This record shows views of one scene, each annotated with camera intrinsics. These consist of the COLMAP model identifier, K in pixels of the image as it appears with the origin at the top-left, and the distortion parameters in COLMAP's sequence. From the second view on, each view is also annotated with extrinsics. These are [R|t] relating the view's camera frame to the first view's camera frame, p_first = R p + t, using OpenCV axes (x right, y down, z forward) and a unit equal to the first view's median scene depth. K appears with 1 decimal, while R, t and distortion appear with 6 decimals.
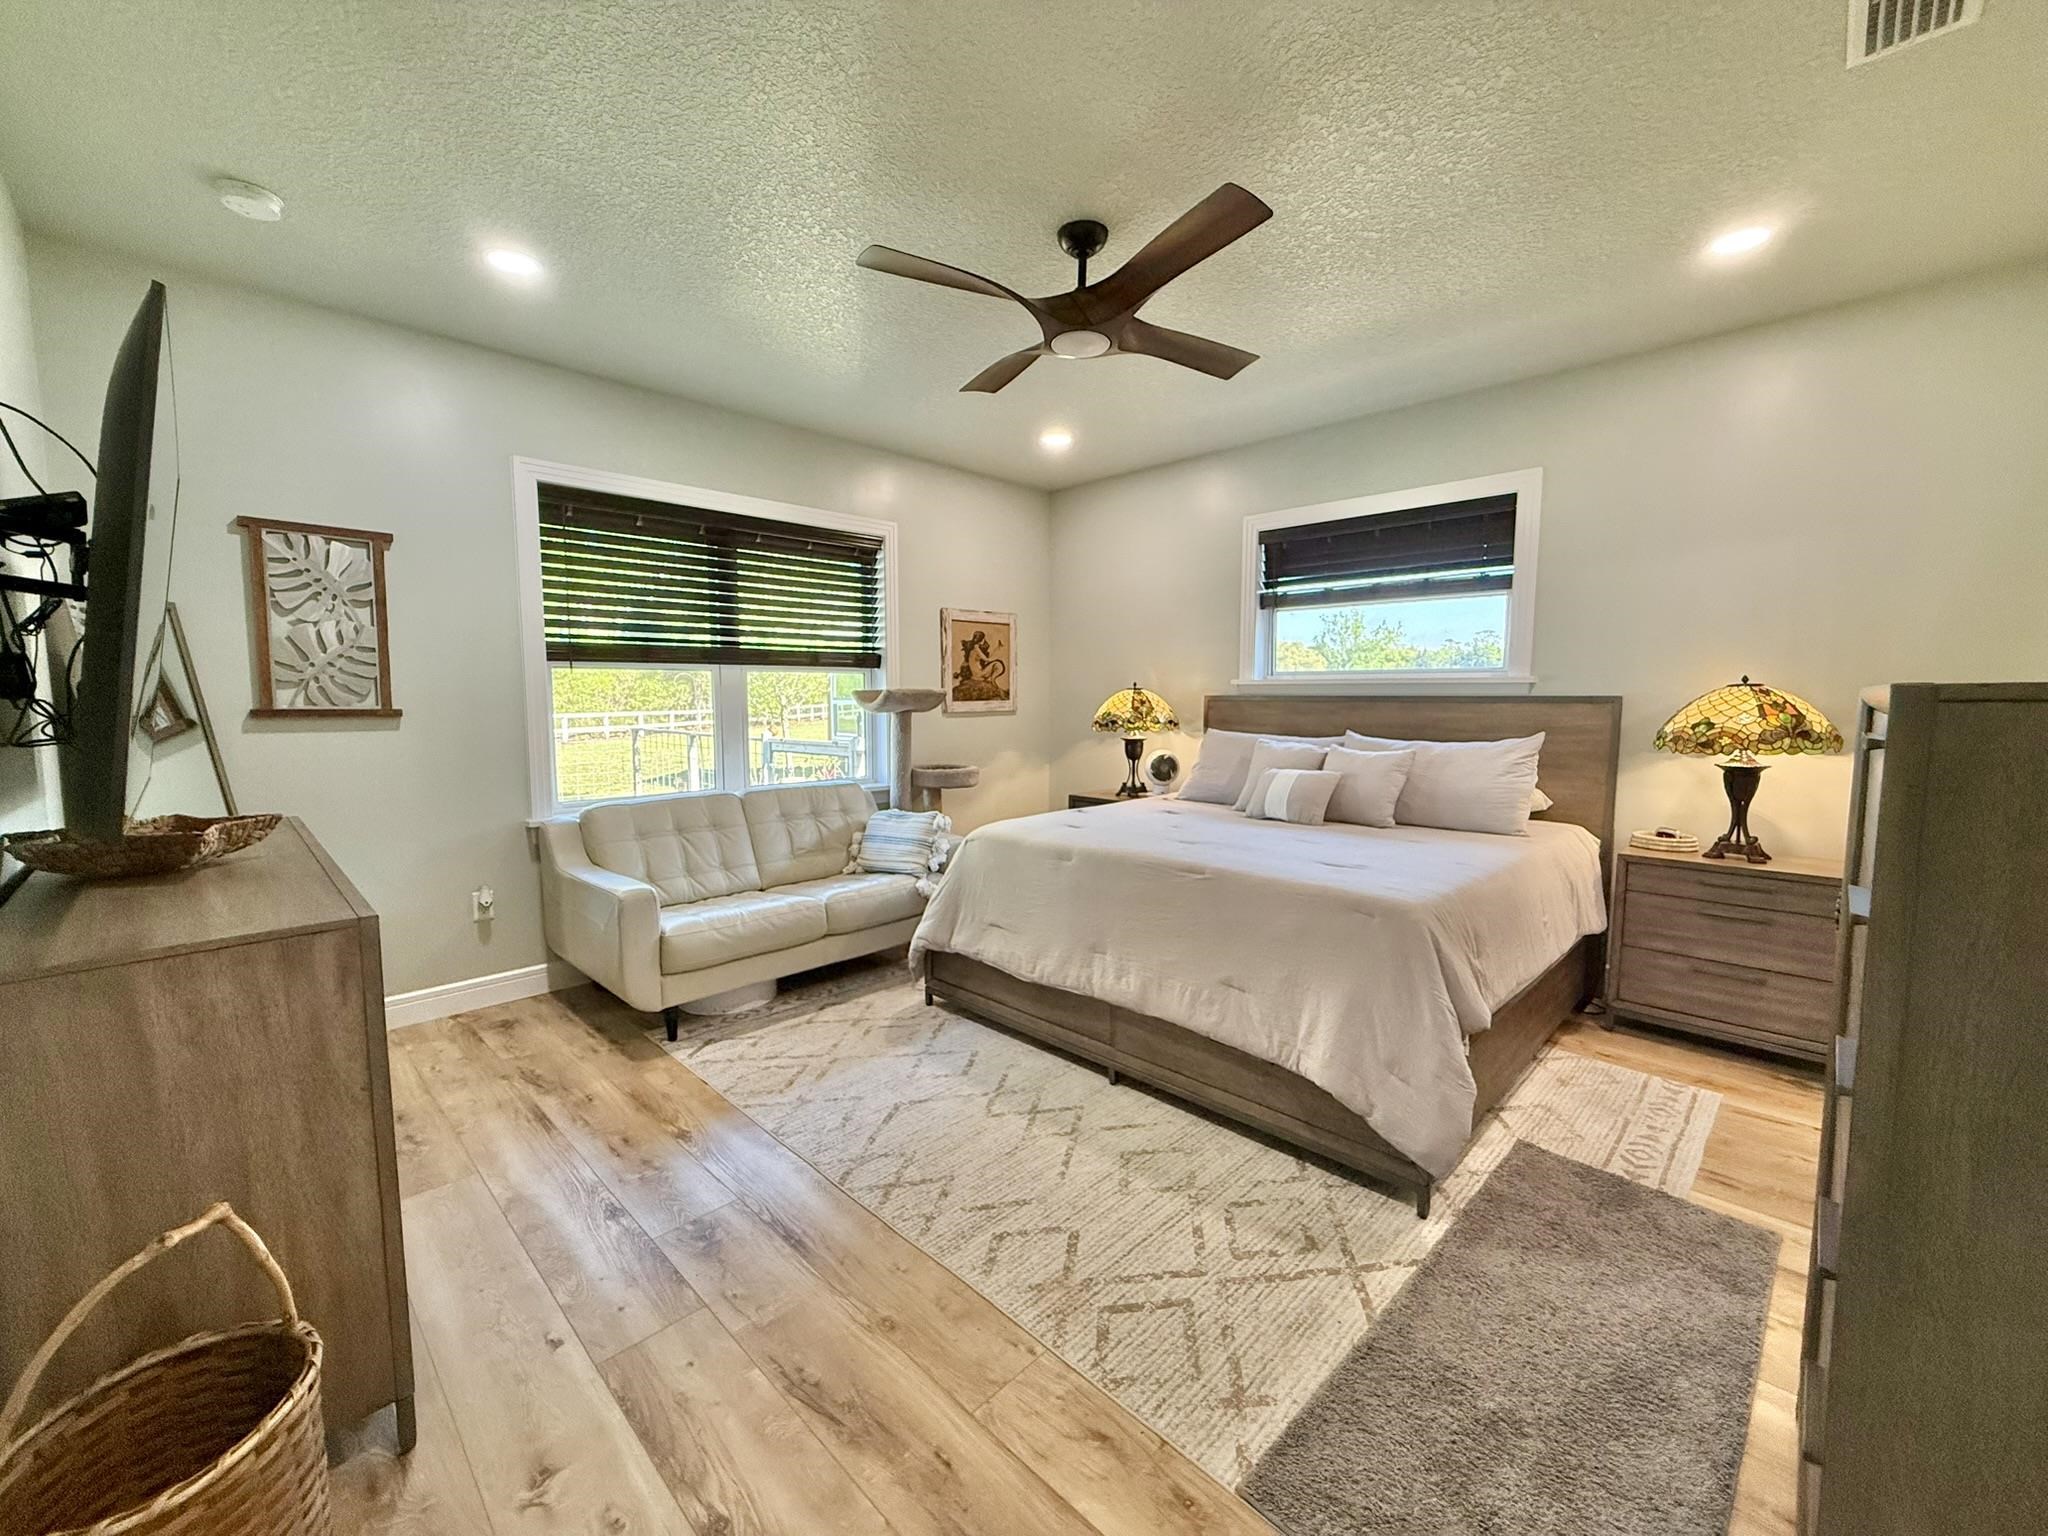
lens RADIAL K [[816.5, 0, 1017.6], [0, 816.5, 767.1], [0, 0, 1]] dist [0.000313, -0.000101]
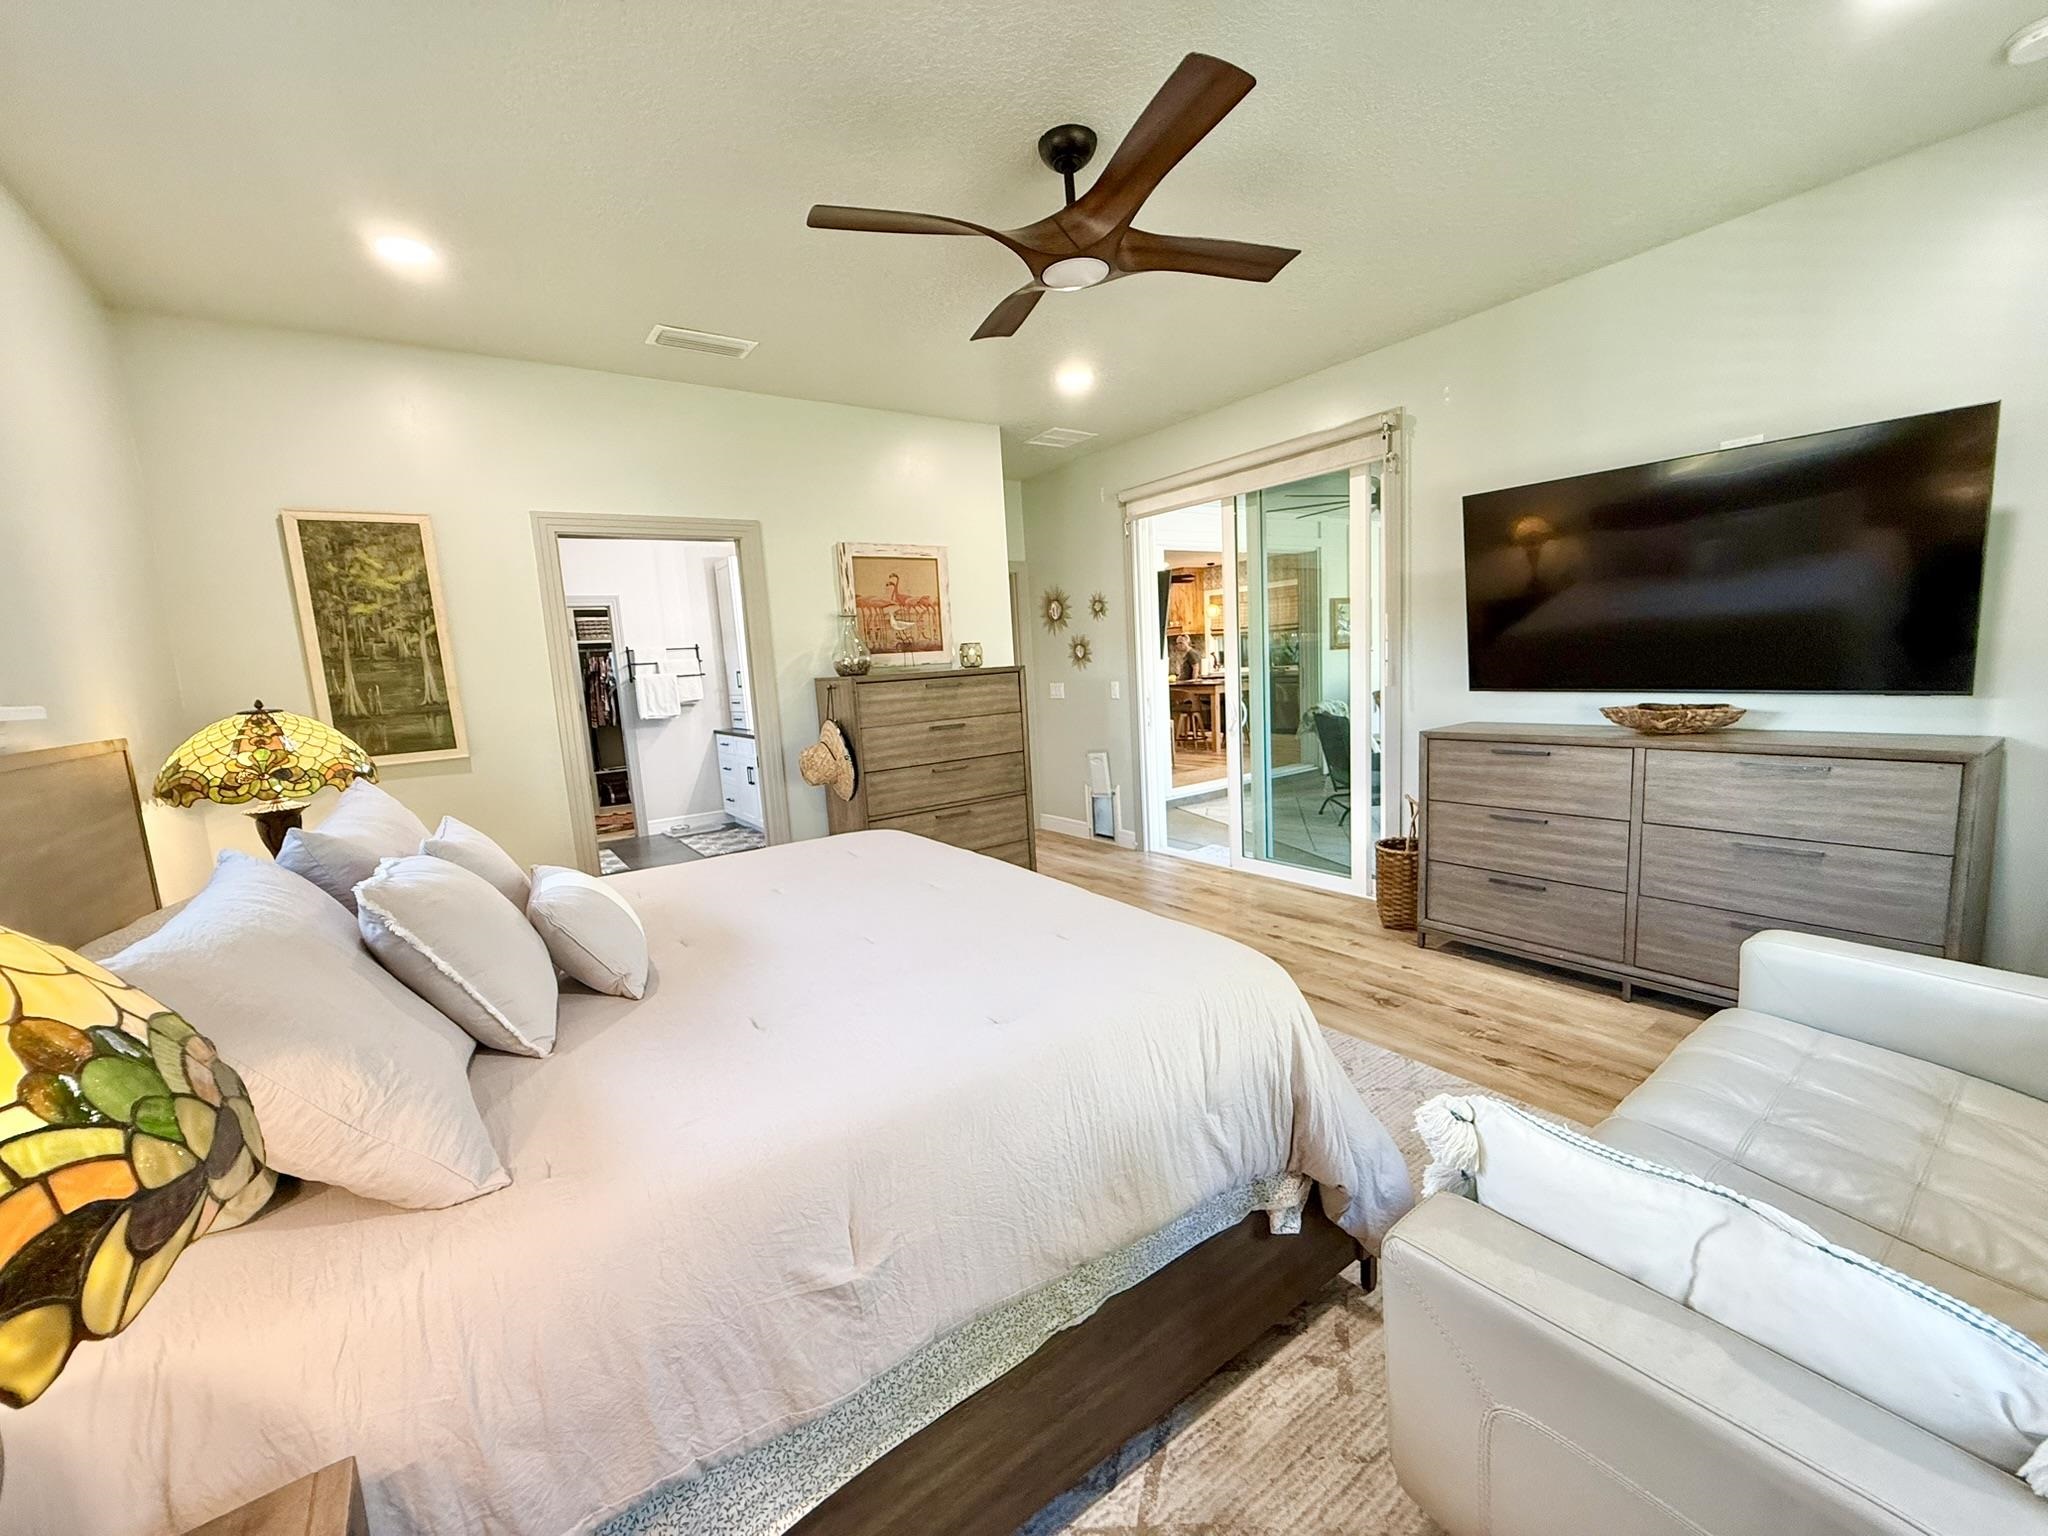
lens RADIAL K [[816.5, 0, 1017.6], [0, 816.5, 767.1], [0, 0, 1]] dist [0.000313, -0.000101]
pose [[-0.985622, 0.031793, 0.165949, 0.035086], [0.068754, 0.972617, 0.222010, -0.252947], [-0.154346, 0.230228, -0.960819, 2.412410]]
